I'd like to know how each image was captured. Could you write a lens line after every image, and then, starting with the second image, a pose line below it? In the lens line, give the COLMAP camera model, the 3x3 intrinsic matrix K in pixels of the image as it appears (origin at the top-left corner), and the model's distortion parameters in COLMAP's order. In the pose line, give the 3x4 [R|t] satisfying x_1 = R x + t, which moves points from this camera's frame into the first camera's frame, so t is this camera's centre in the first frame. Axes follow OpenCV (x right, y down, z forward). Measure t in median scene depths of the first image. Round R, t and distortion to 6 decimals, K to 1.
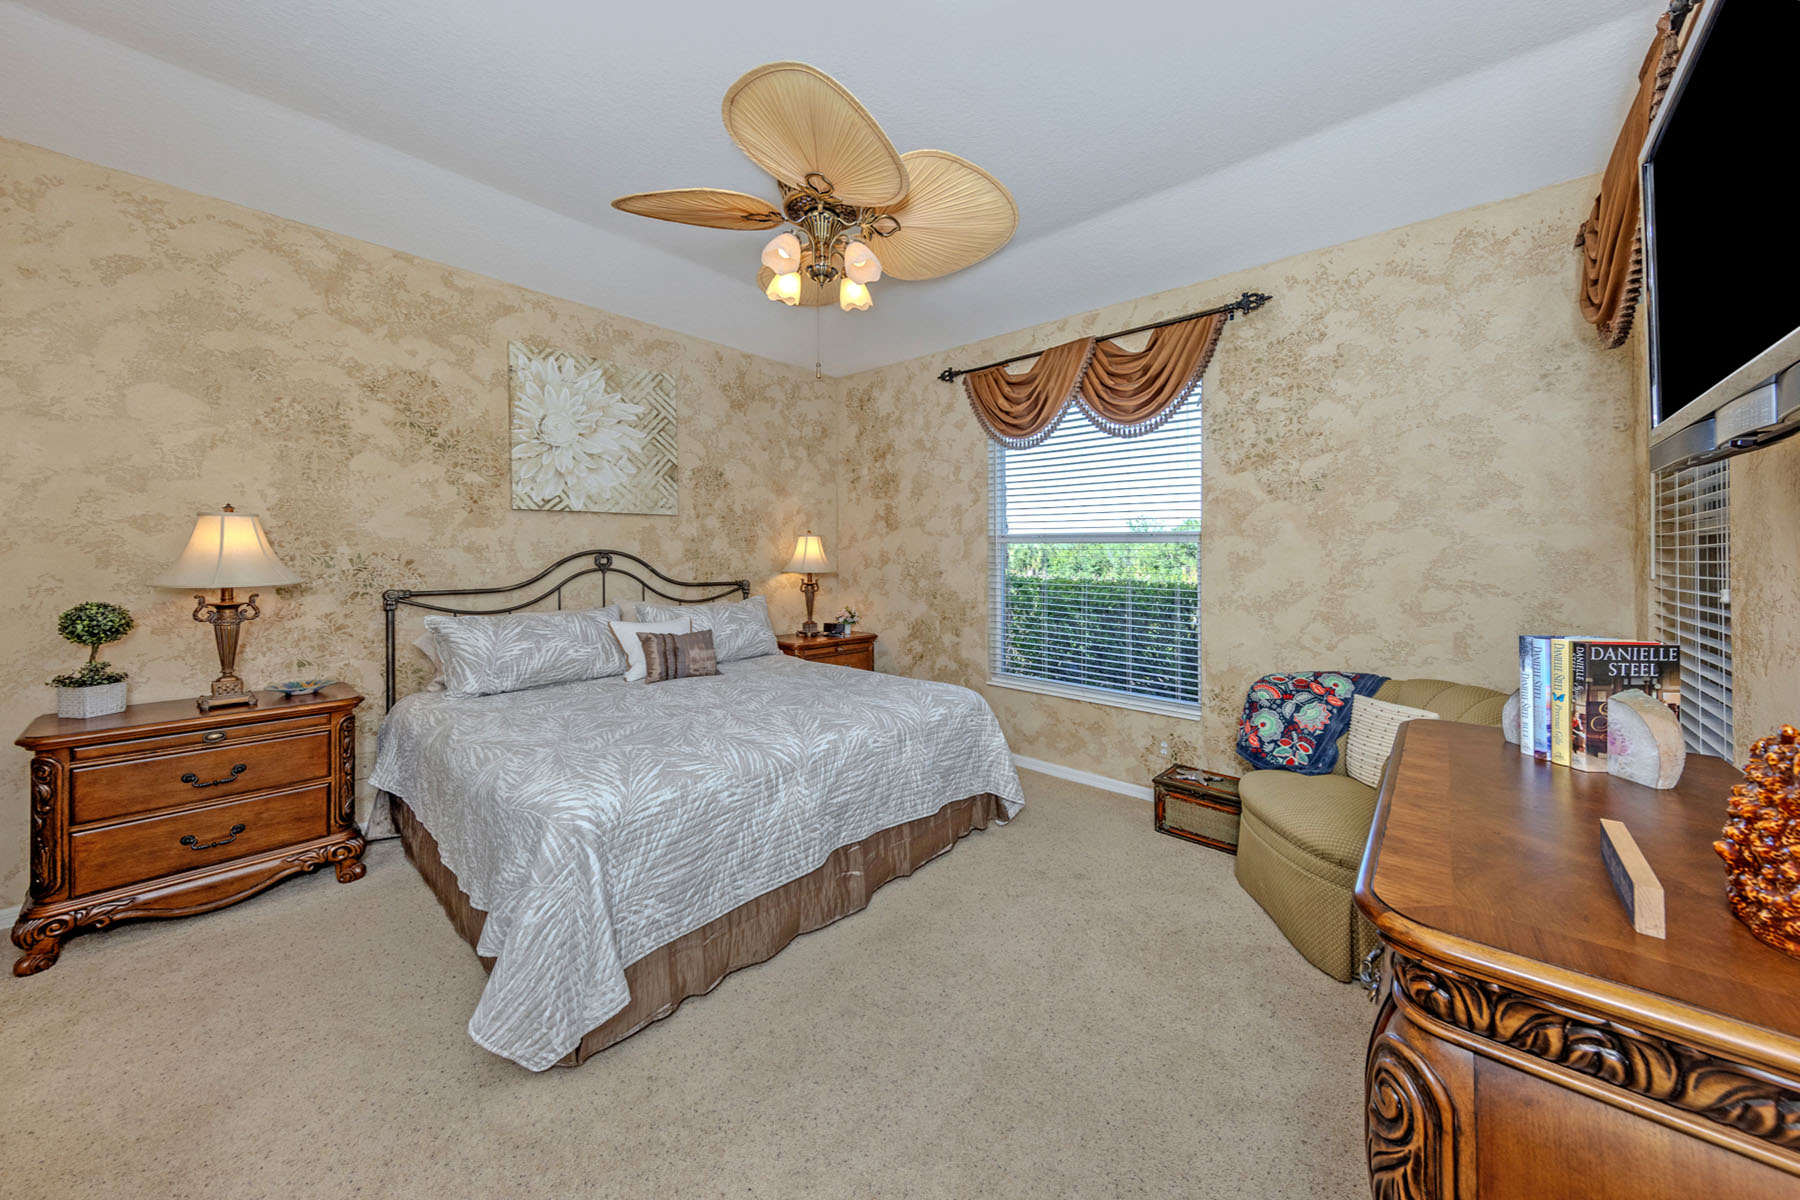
lens RADIAL K [[631.0, 0, 847.2], [0, 631.0, 565.0], [0, 0, 1]] dist [0.011408, -0.001614]
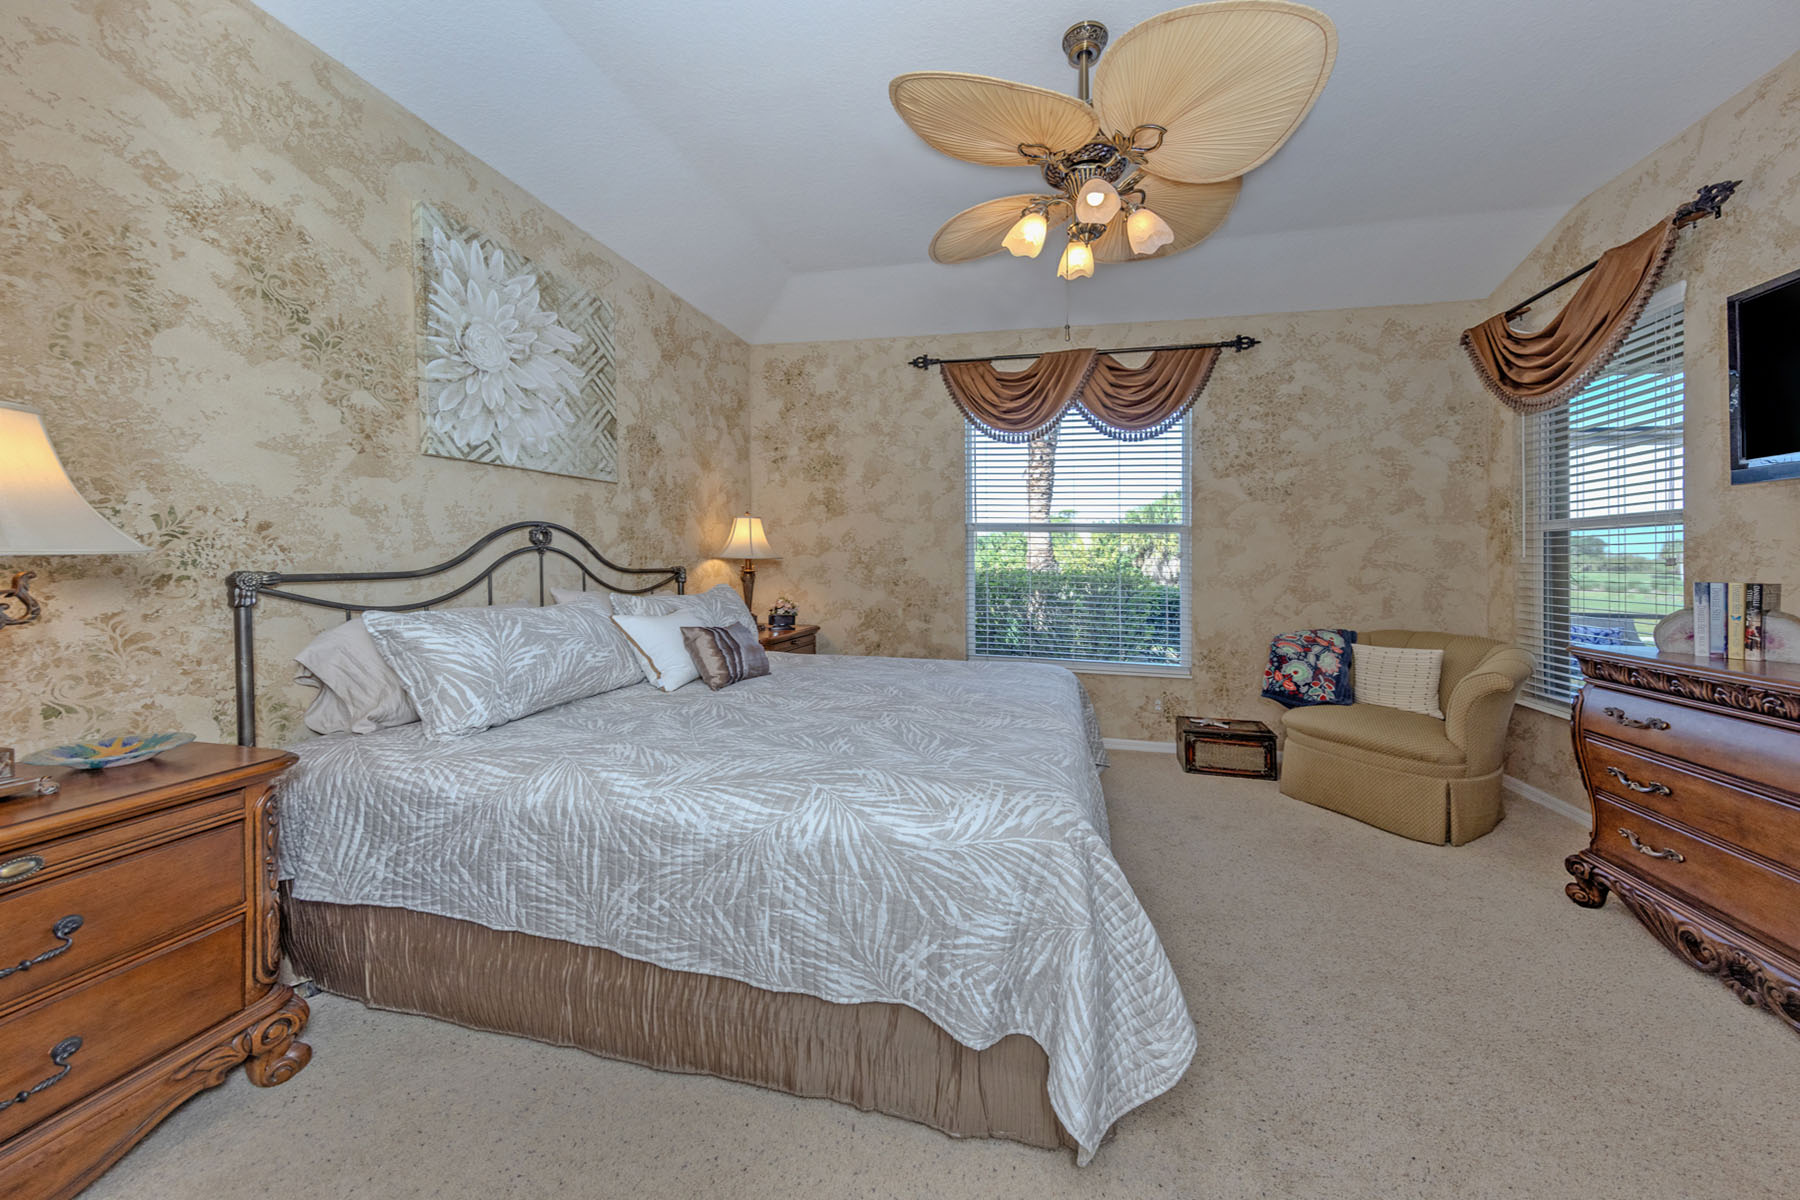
lens RADIAL K [[631.0, 0, 890.7], [0, 631.0, 564.4], [0, 0, 1]] dist [0.011408, -0.001614]
pose [[0.871567, 0.007742, 0.490215, -0.480771], [-0.008604, 0.999963, -0.000495, 0.027475], [-0.490201, -0.003787, 0.871601, 0.194392]]
